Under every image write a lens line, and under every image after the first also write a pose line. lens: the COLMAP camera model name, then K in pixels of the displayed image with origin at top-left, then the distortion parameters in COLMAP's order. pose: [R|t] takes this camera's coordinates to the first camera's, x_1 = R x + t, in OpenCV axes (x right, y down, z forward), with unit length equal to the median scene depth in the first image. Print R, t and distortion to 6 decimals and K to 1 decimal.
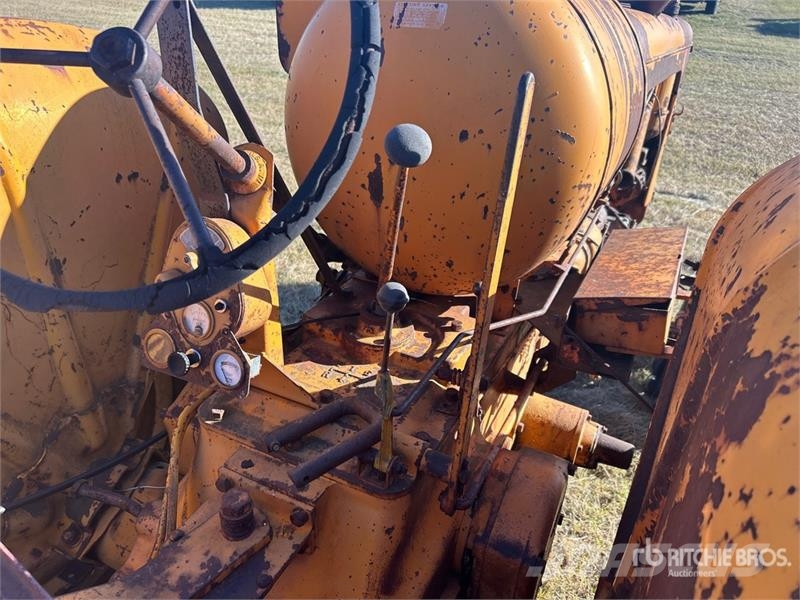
lens RADIAL K [[598.0, 0, 399.7], [0, 598.0, 310.1], [0, 0, 1]] dist [0.011439, -0.018238]
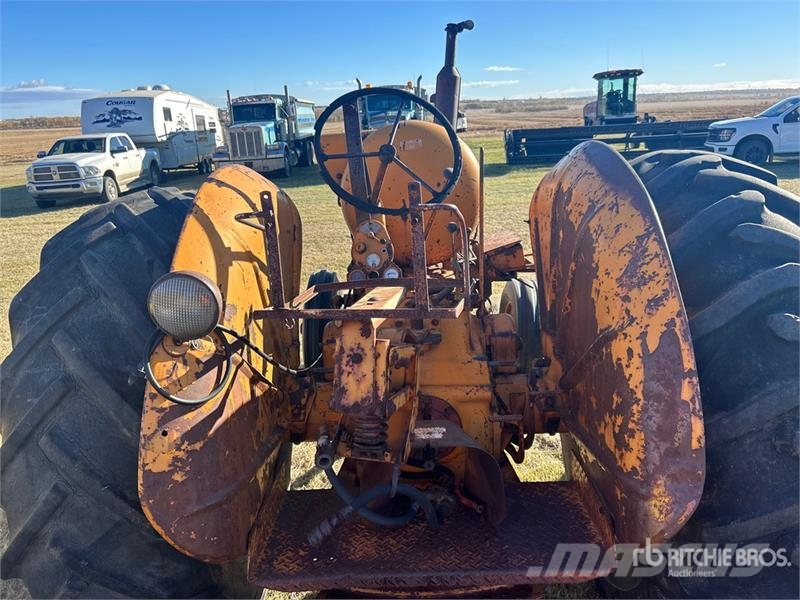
lens RADIAL K [[593.5, 0, 399.2], [0, 593.5, 295.5], [0, 0, 1]] dist [0.008671, -0.016500]
pose [[0.911617, -0.195779, 0.361420, -1.041166], [0.288500, 0.931068, -0.223337, 0.658517], [-0.292782, 0.307868, 0.905260, -1.094695]]
